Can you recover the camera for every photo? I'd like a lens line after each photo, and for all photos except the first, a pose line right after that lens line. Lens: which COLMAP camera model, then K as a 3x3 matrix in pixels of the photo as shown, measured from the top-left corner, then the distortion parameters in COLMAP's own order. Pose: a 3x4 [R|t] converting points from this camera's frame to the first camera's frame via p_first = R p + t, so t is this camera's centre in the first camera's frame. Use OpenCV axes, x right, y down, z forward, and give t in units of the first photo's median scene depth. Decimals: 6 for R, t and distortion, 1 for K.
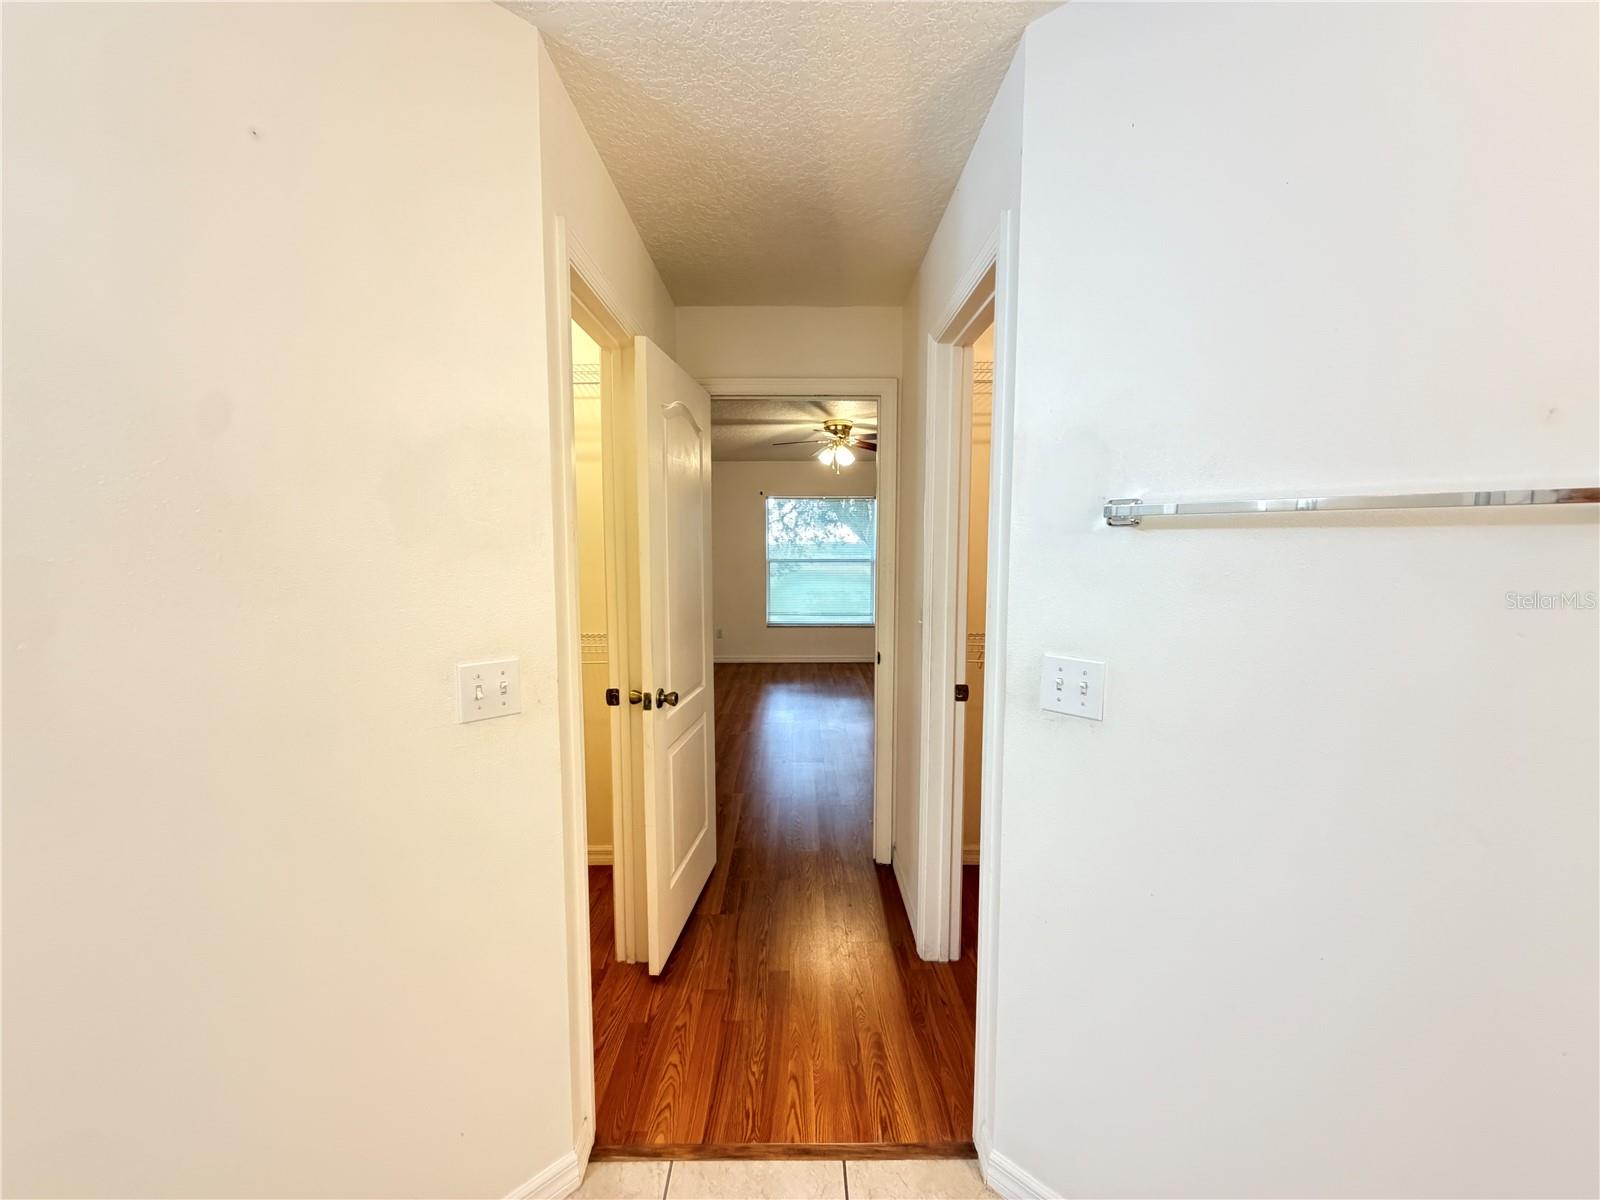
lens RADIAL K [[654.6, 0, 783.9], [0, 654.6, 602.8], [0, 0, 1]] dist [-0.003008, -0.000078]
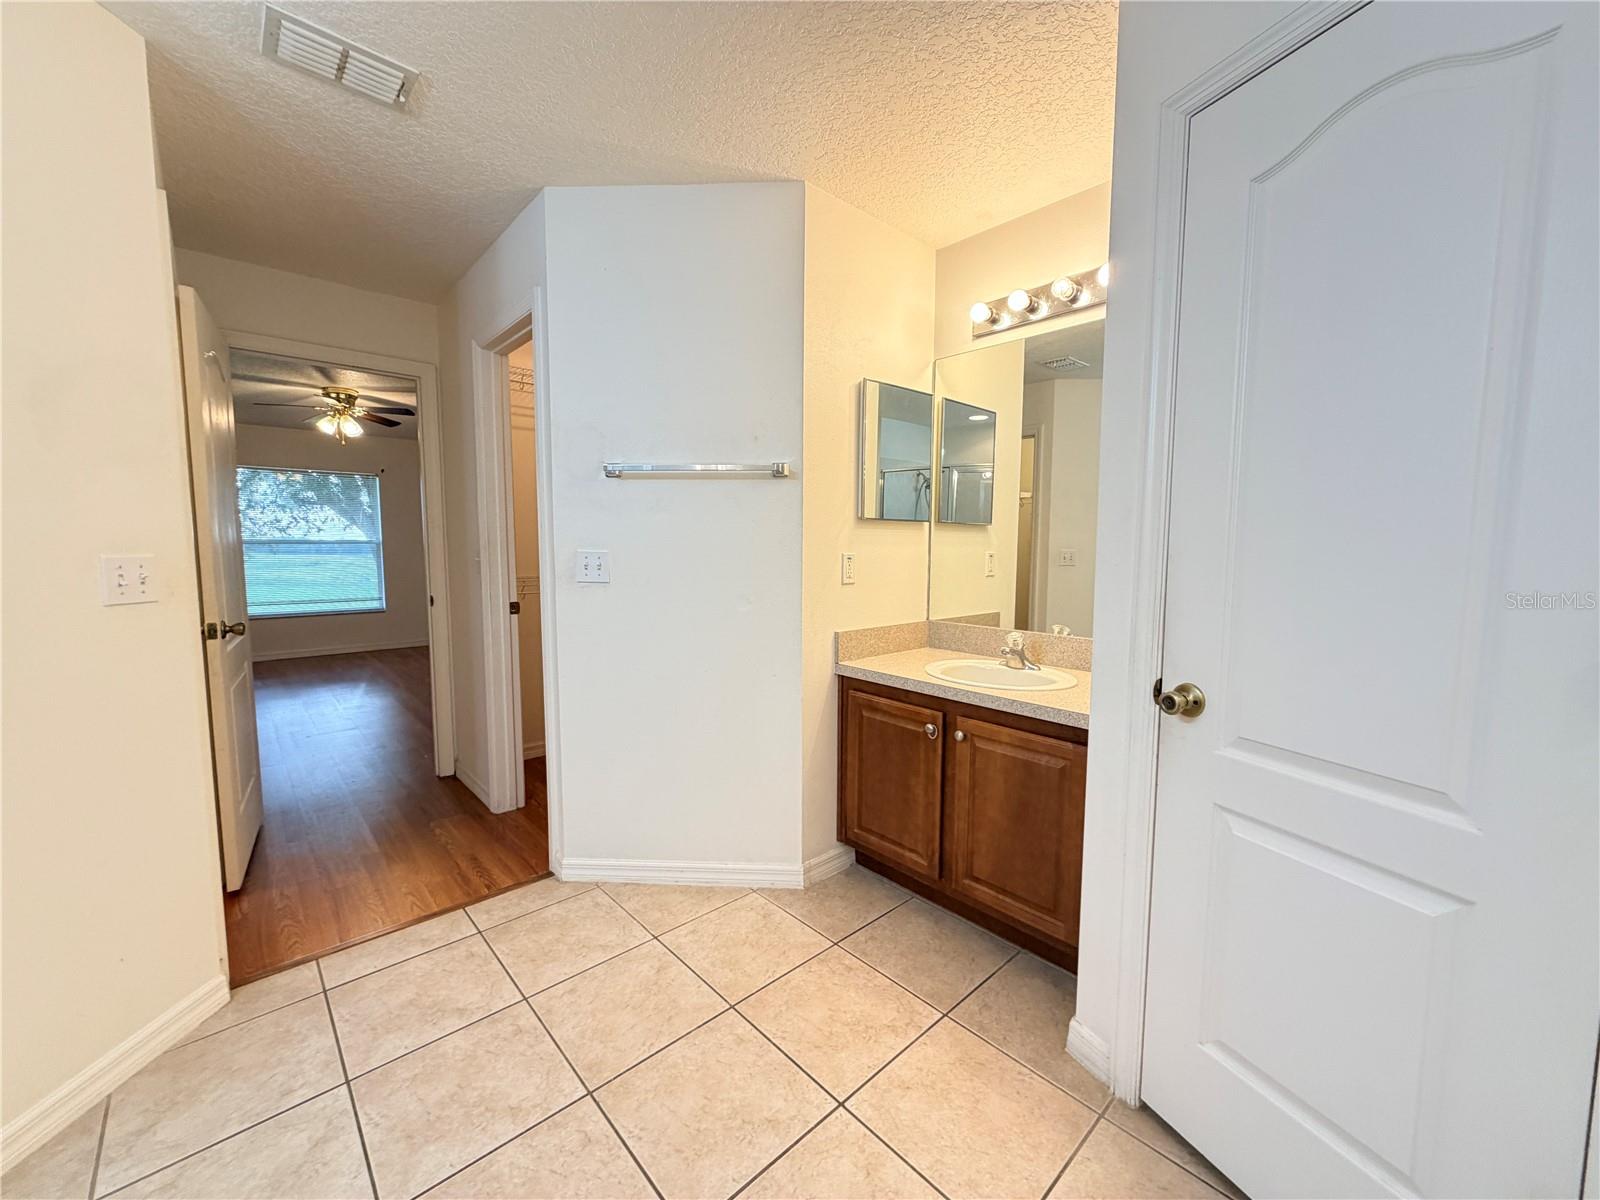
lens RADIAL K [[644.2, 0, 803.1], [0, 644.2, 596.8], [0, 0, 1]] dist [0.000212, -0.000072]
pose [[0.734141, -0.054843, 0.676778, -0.186451], [0.055107, 0.998257, 0.021116, 0.112471], [-0.676757, 0.021793, 0.735884, -0.381424]]
